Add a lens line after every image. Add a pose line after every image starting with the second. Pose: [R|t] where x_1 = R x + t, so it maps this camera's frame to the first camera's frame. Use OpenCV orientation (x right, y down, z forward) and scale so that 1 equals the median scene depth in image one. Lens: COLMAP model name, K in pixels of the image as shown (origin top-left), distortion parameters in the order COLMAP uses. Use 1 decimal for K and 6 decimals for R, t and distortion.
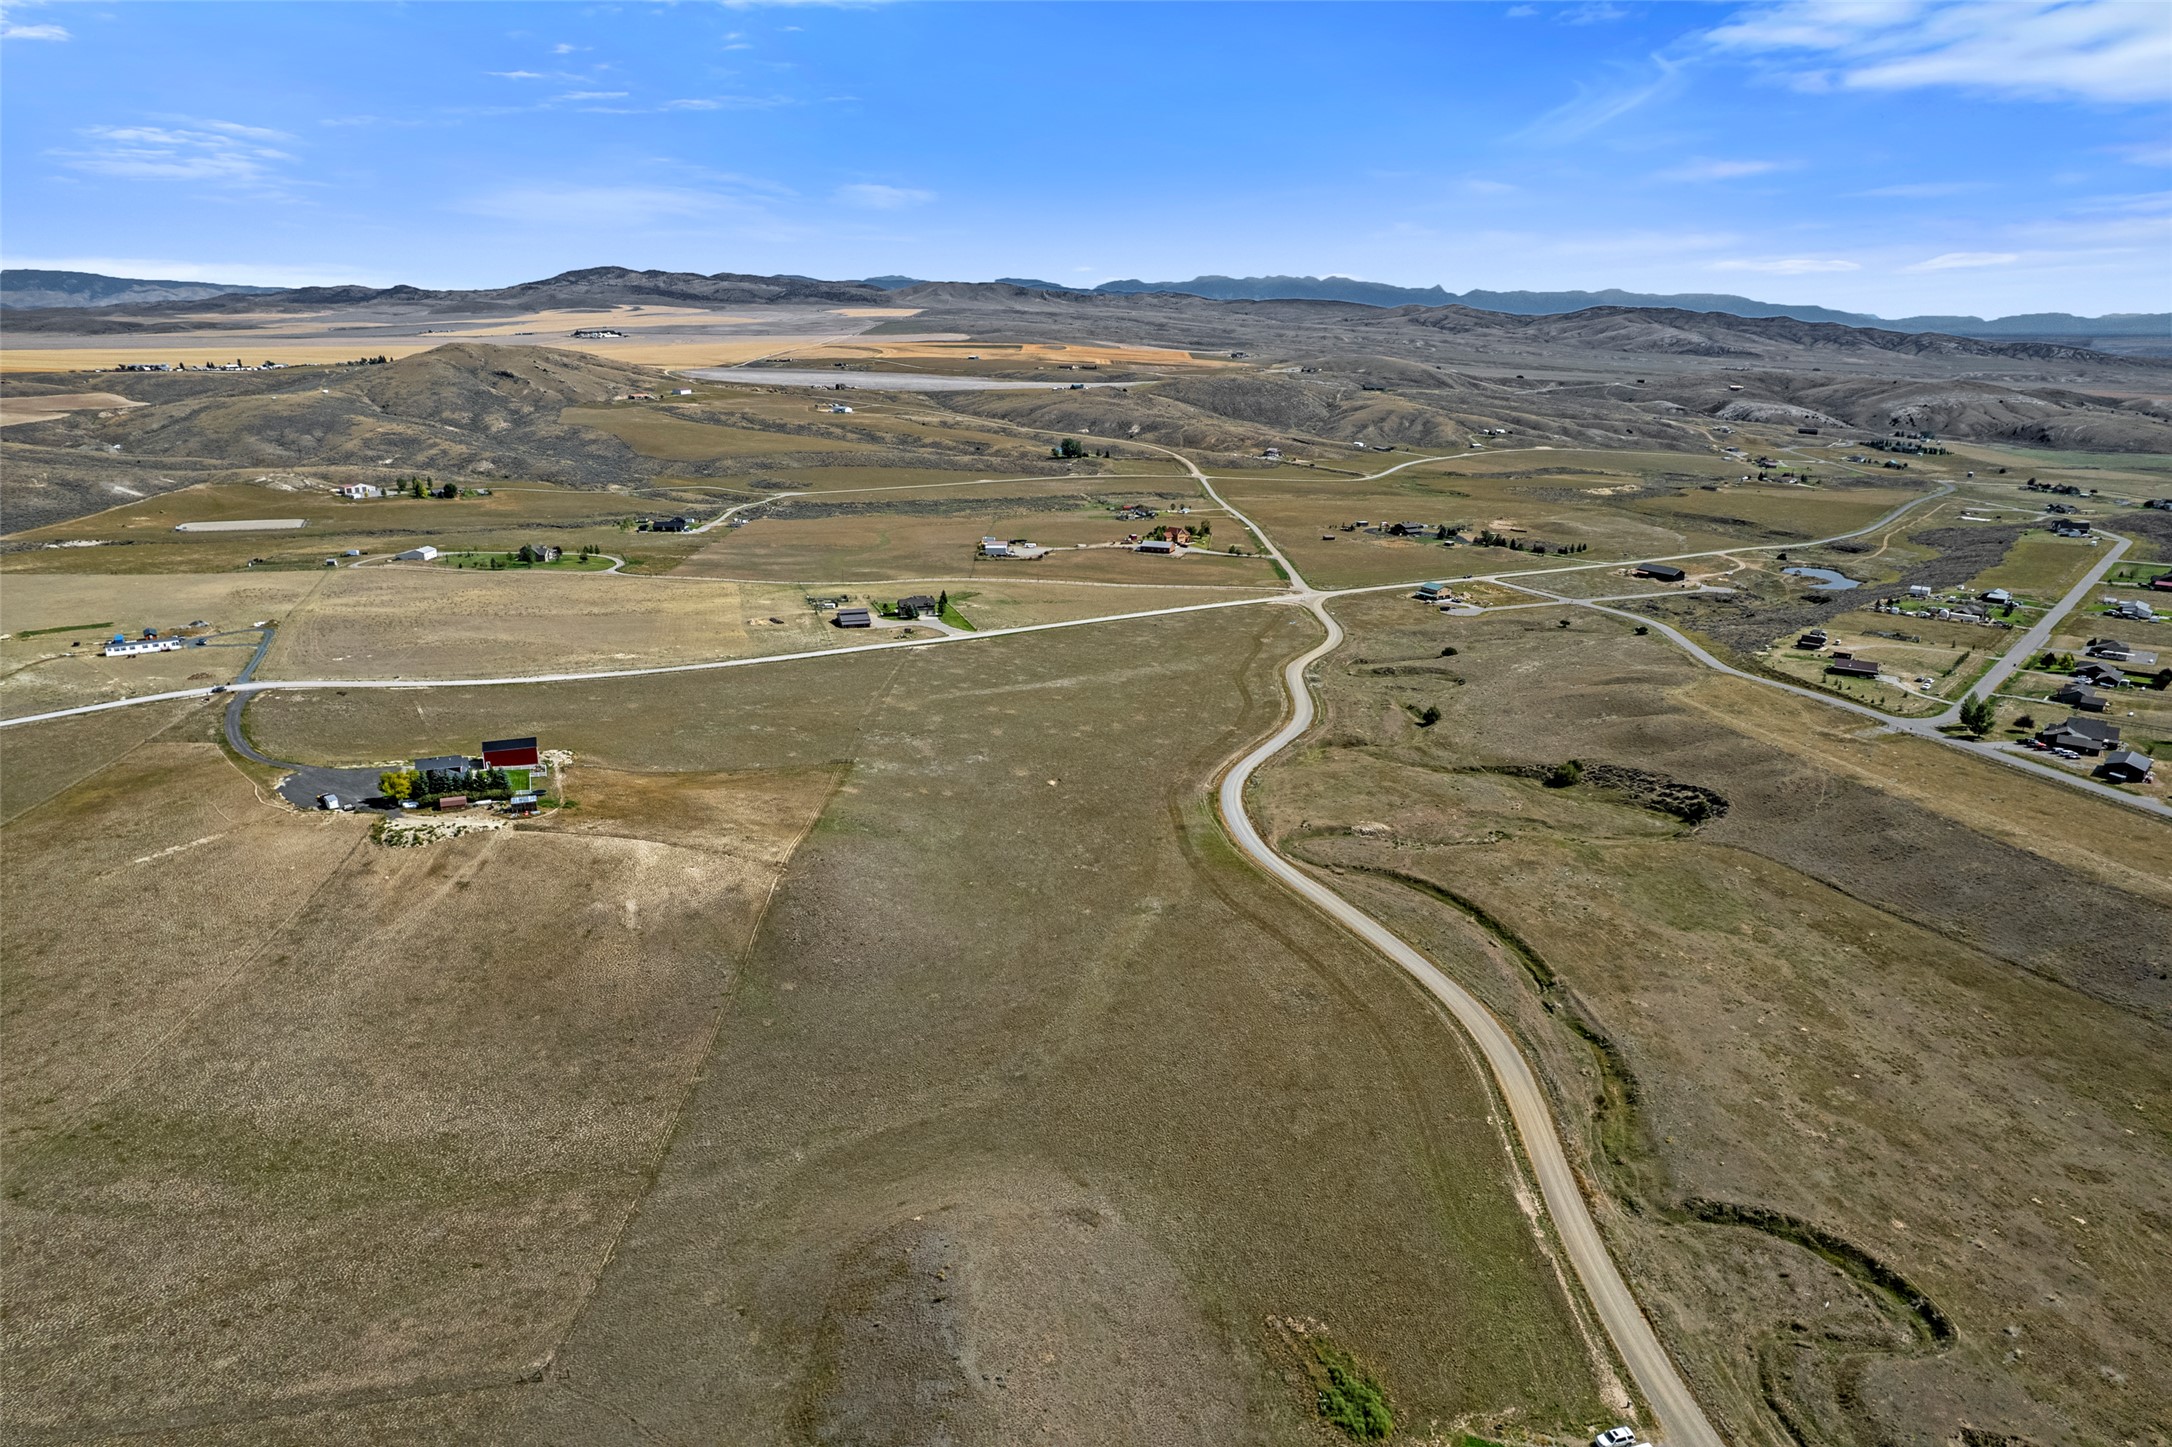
lens RADIAL K [[1393.0, 0, 1089.5], [0, 1393.0, 728.0], [0, 0, 1]] dist [-0.083269, 0.076028]
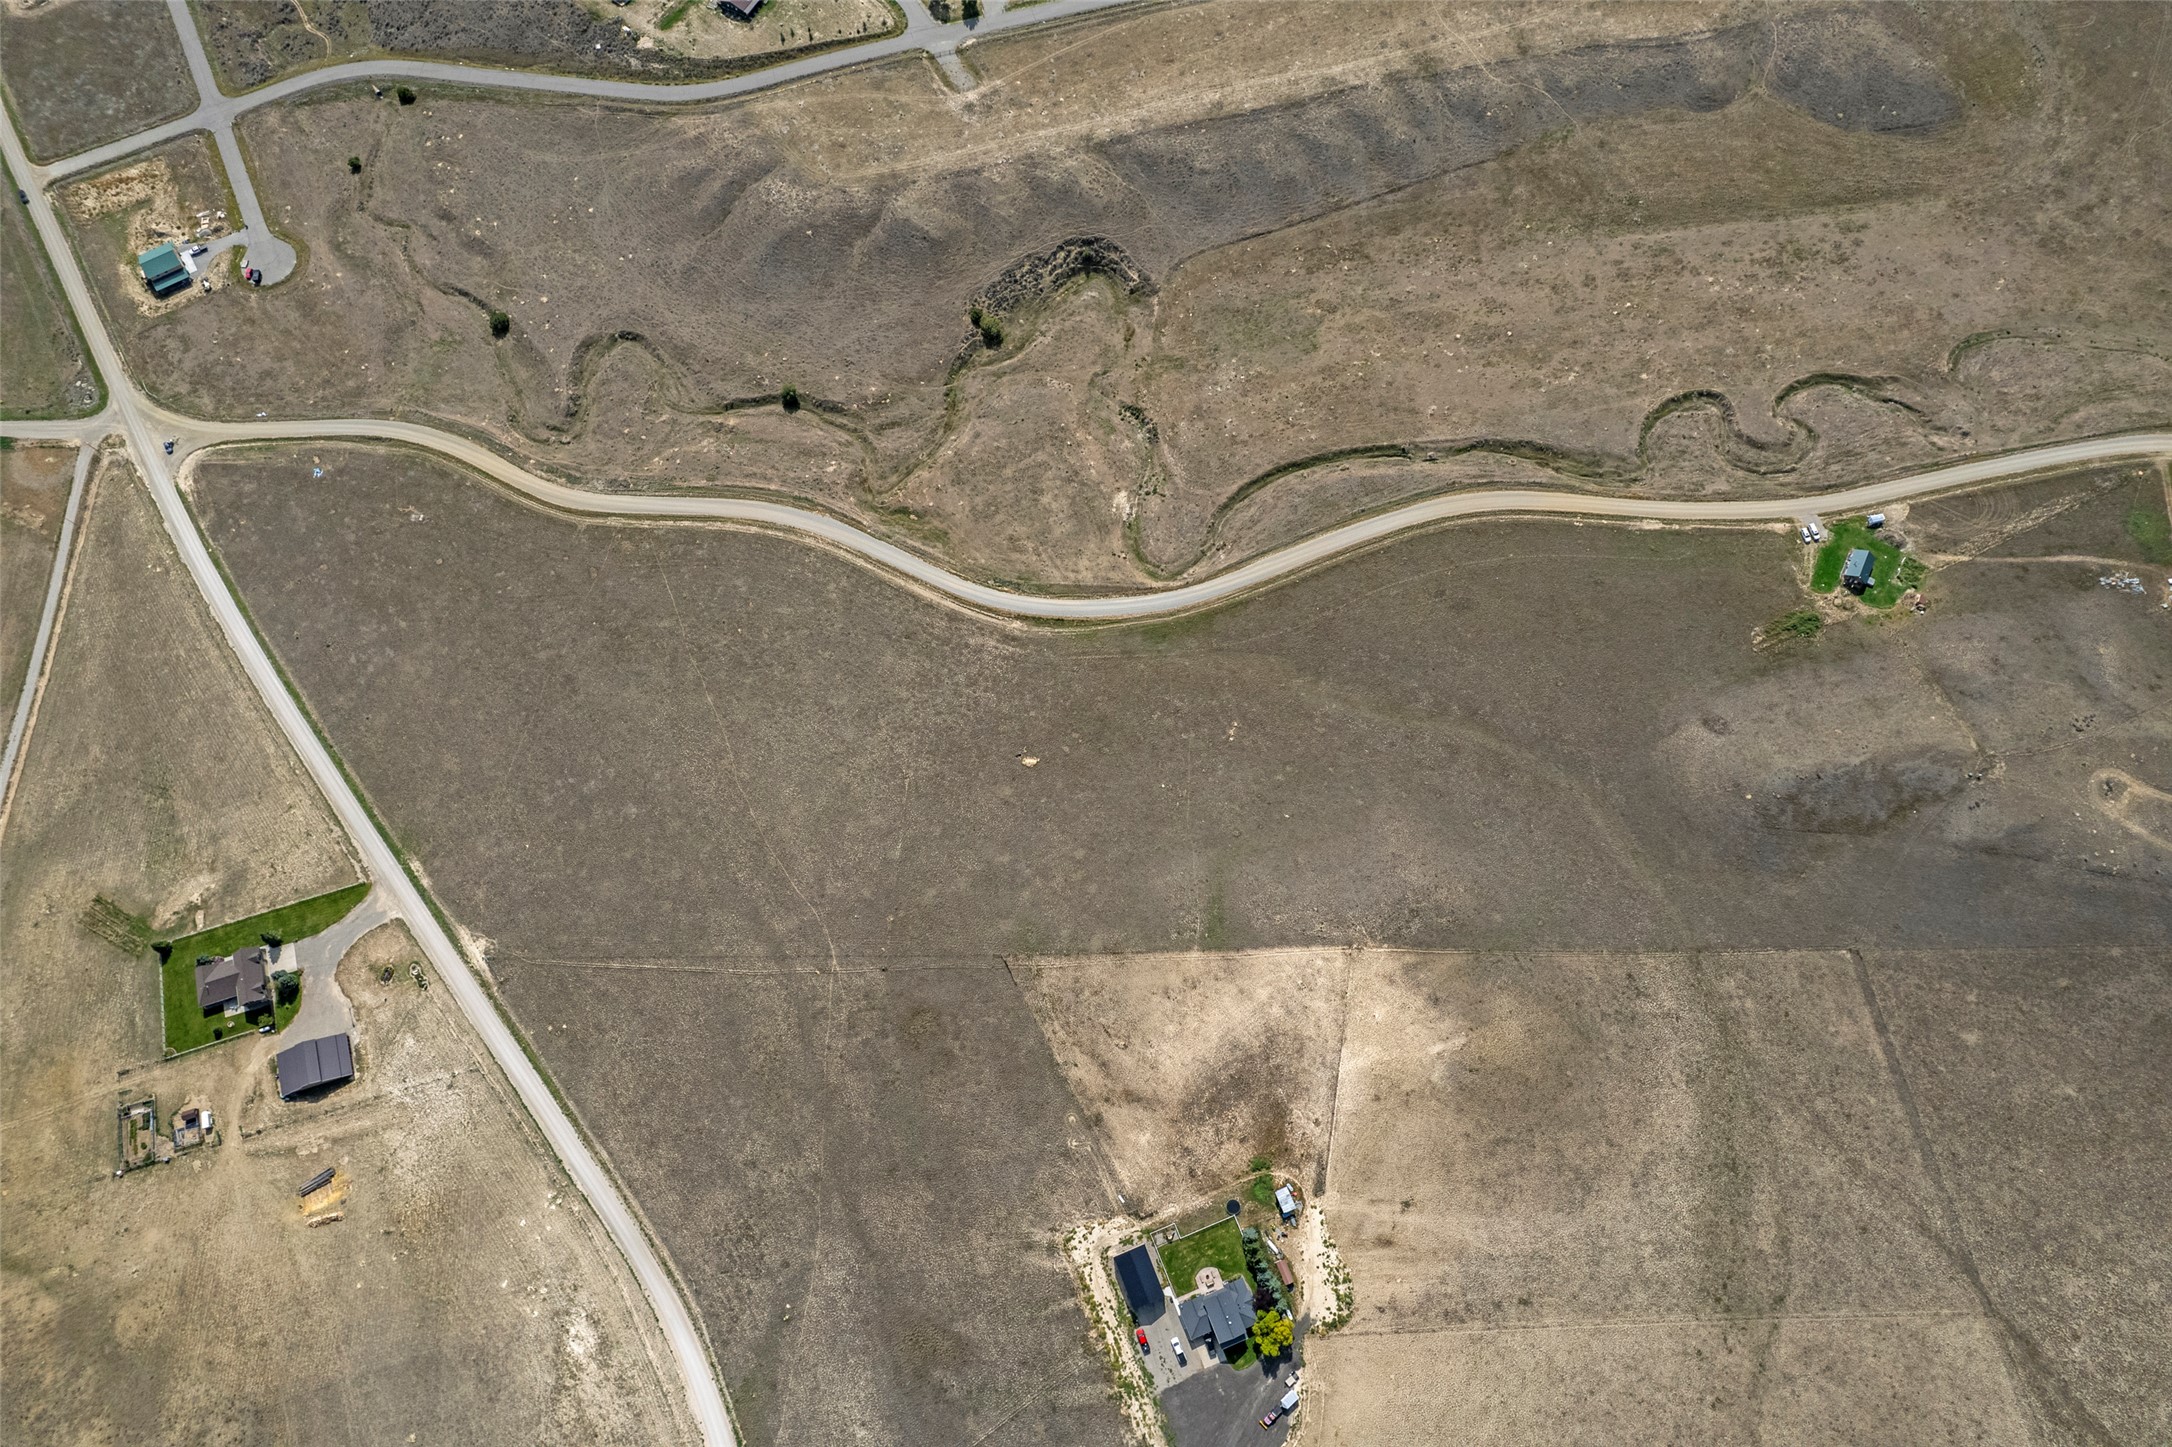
lens RADIAL K [[1386.5, 0, 1086.0], [0, 1386.5, 723.5], [0, 0, 1]] dist [-0.080698, 0.070777]
pose [[-0.000981, -0.948823, 0.315807, -0.160692], [0.296088, 0.301371, 0.906370, -0.440244], [-0.955160, 0.094396, 0.280640, 0.329491]]
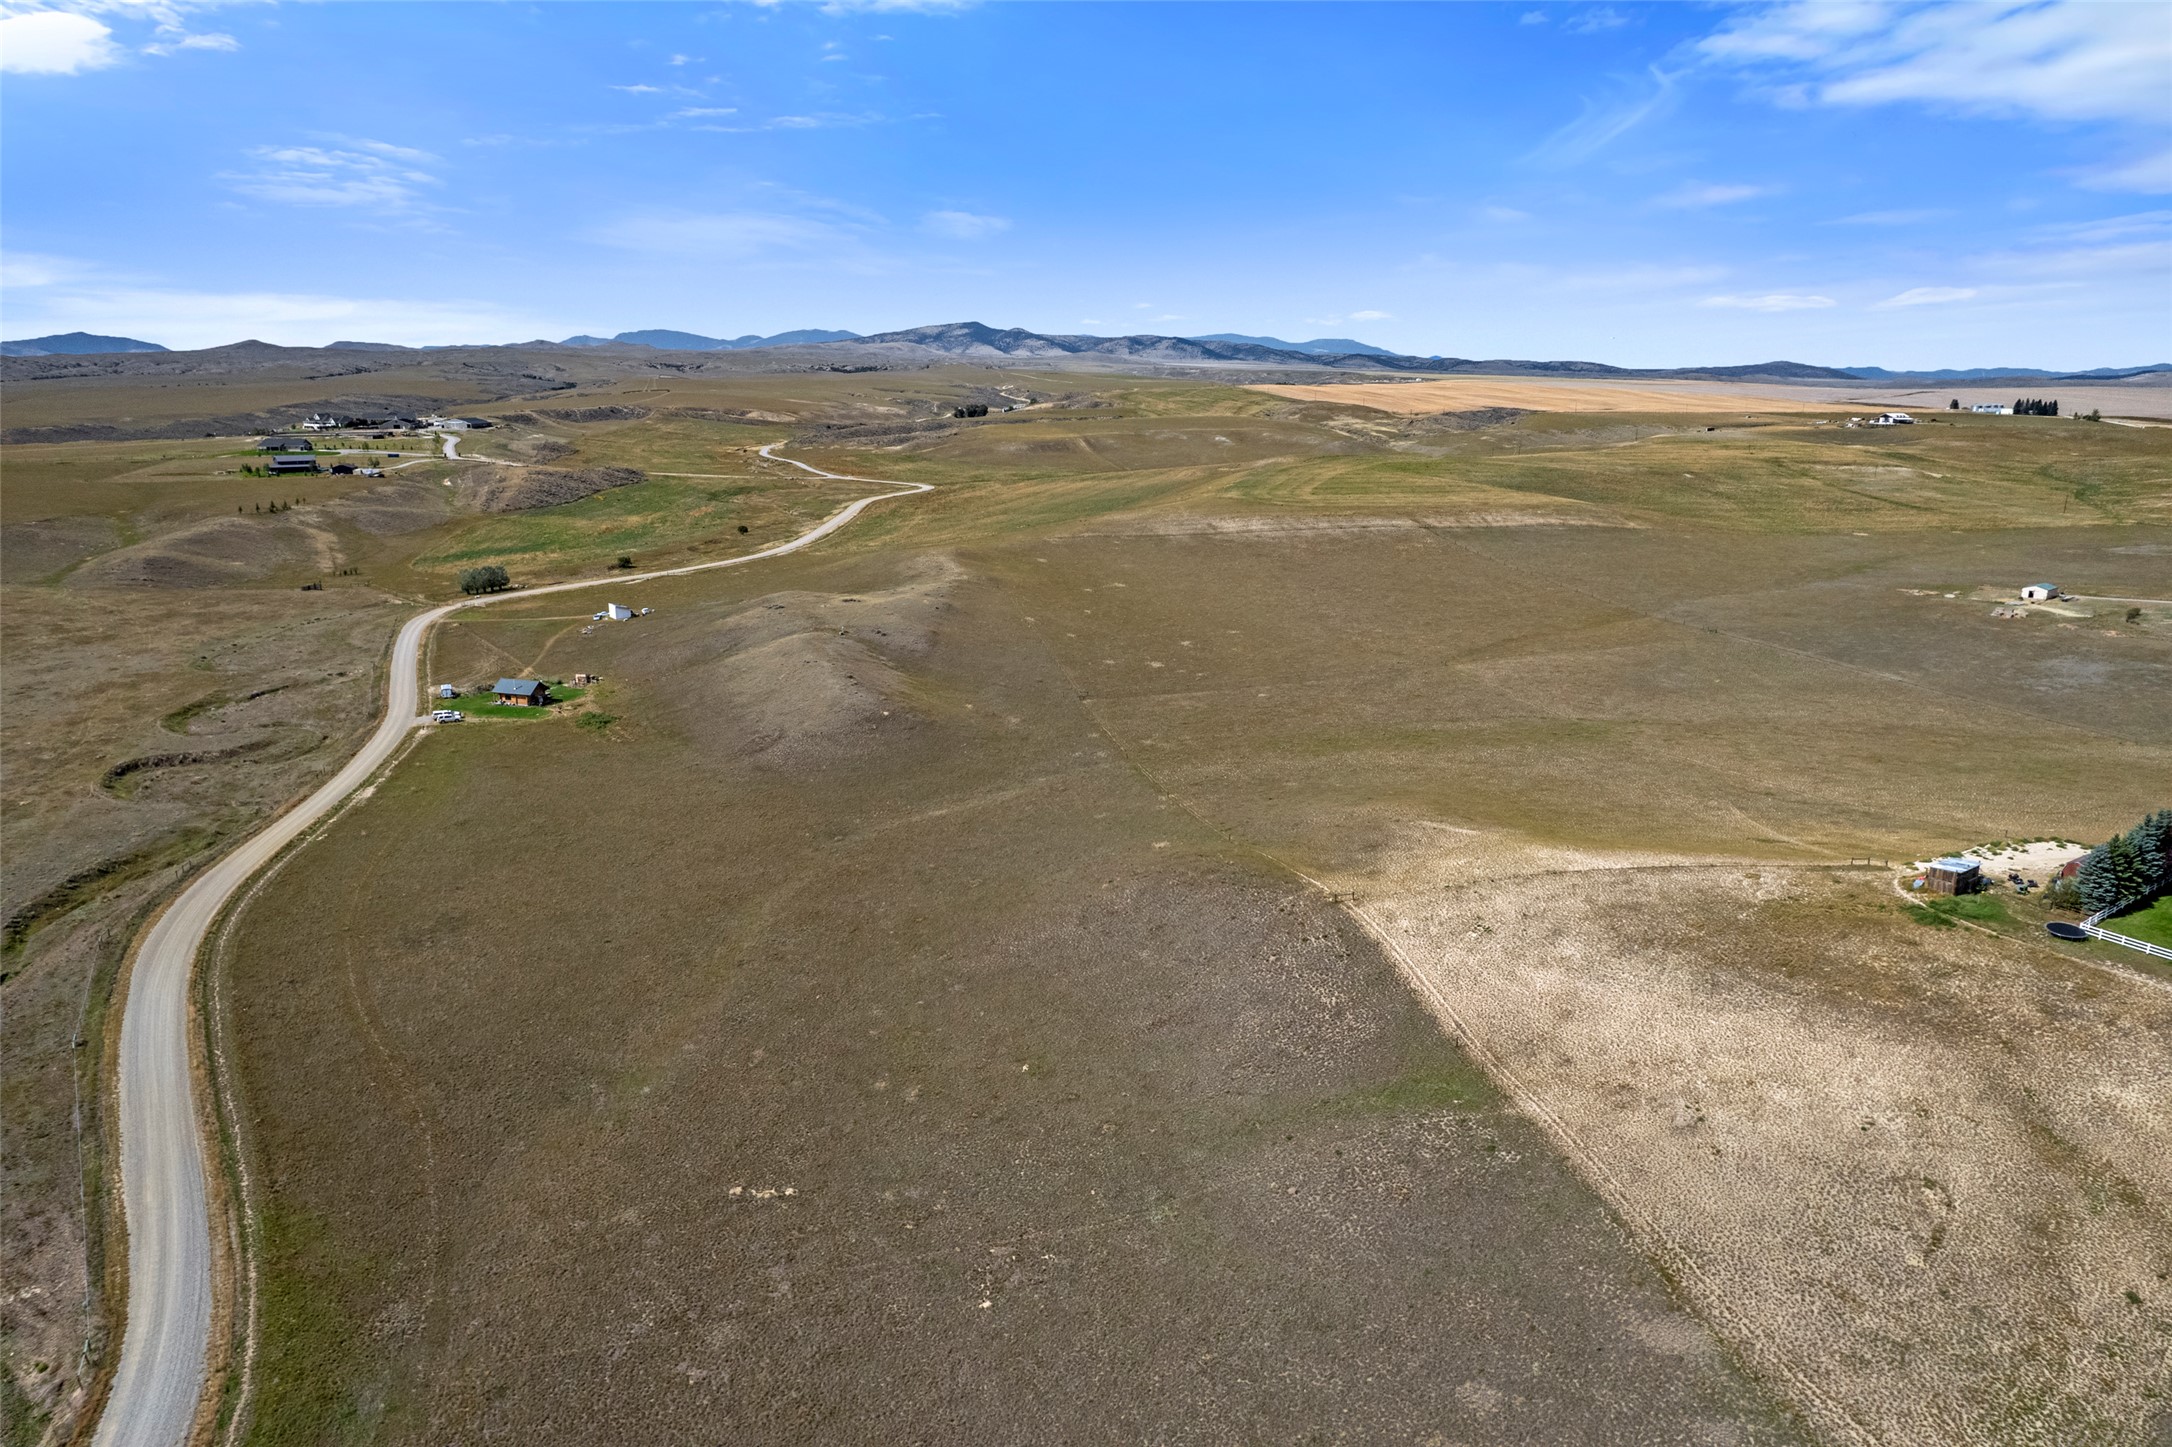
lens RADIAL K [[1393.0, 0, 1089.5], [0, 1393.0, 728.0], [0, 0, 1]] dist [-0.083269, 0.076028]
pose [[-0.975453, 0.036388, -0.217179, -0.005364], [-0.080551, 0.858935, 0.505709, -0.083567], [0.204945, 0.510789, -0.834920, 0.532174]]
